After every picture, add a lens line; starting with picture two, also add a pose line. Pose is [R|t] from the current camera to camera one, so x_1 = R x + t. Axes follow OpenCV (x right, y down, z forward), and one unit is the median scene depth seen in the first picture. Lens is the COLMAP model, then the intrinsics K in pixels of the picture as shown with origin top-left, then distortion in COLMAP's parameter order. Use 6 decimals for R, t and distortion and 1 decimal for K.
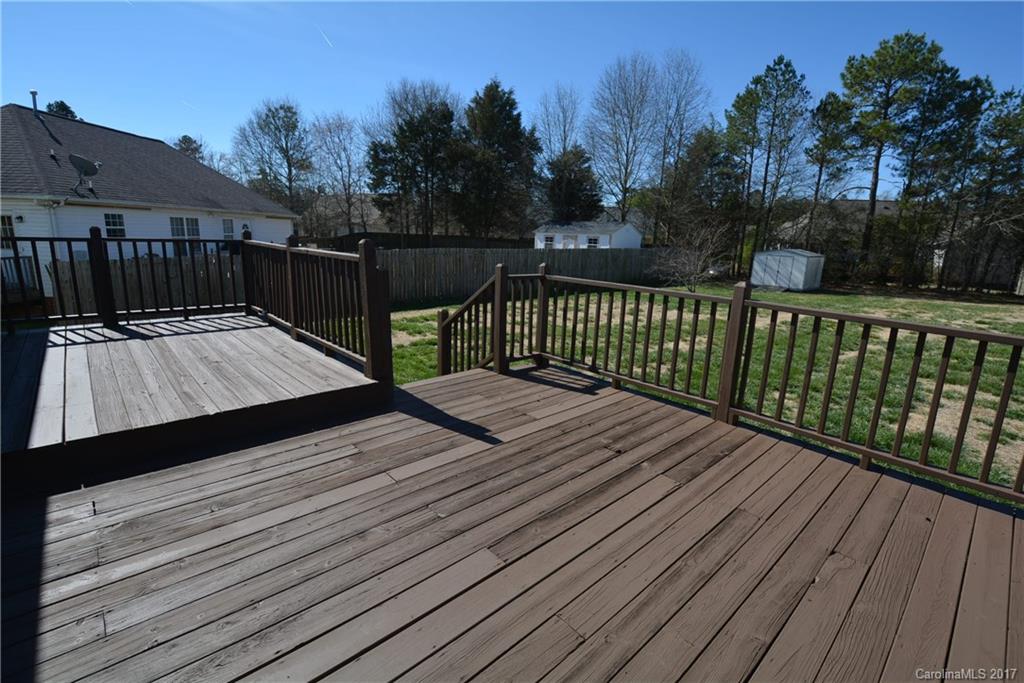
lens RADIAL K [[495.4, 0, 503.2], [0, 495.4, 340.6], [0, 0, 1]] dist [0.000277, -0.005803]
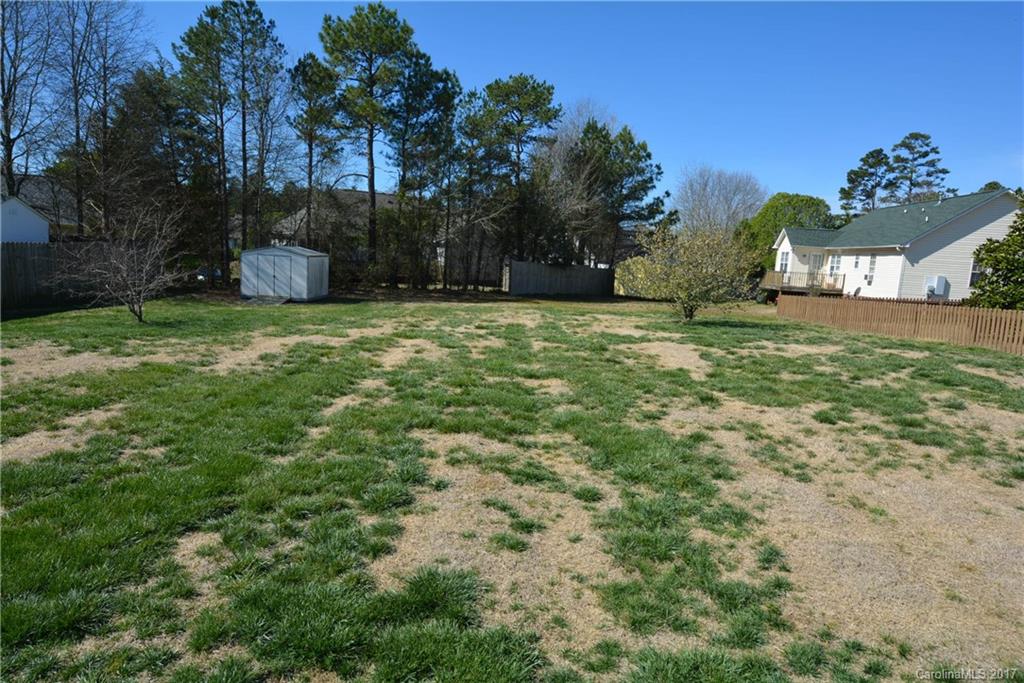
lens RADIAL K [[637.4, 0, 514.9], [0, 637.4, 337.3], [0, 0, 1]] dist [0.023068, 0.003088]
pose [[0.678672, -0.098720, 0.727776, 0.082889], [0.128195, 0.991636, 0.014966, -0.015319], [-0.723166, 0.083140, 0.685652, 0.078800]]
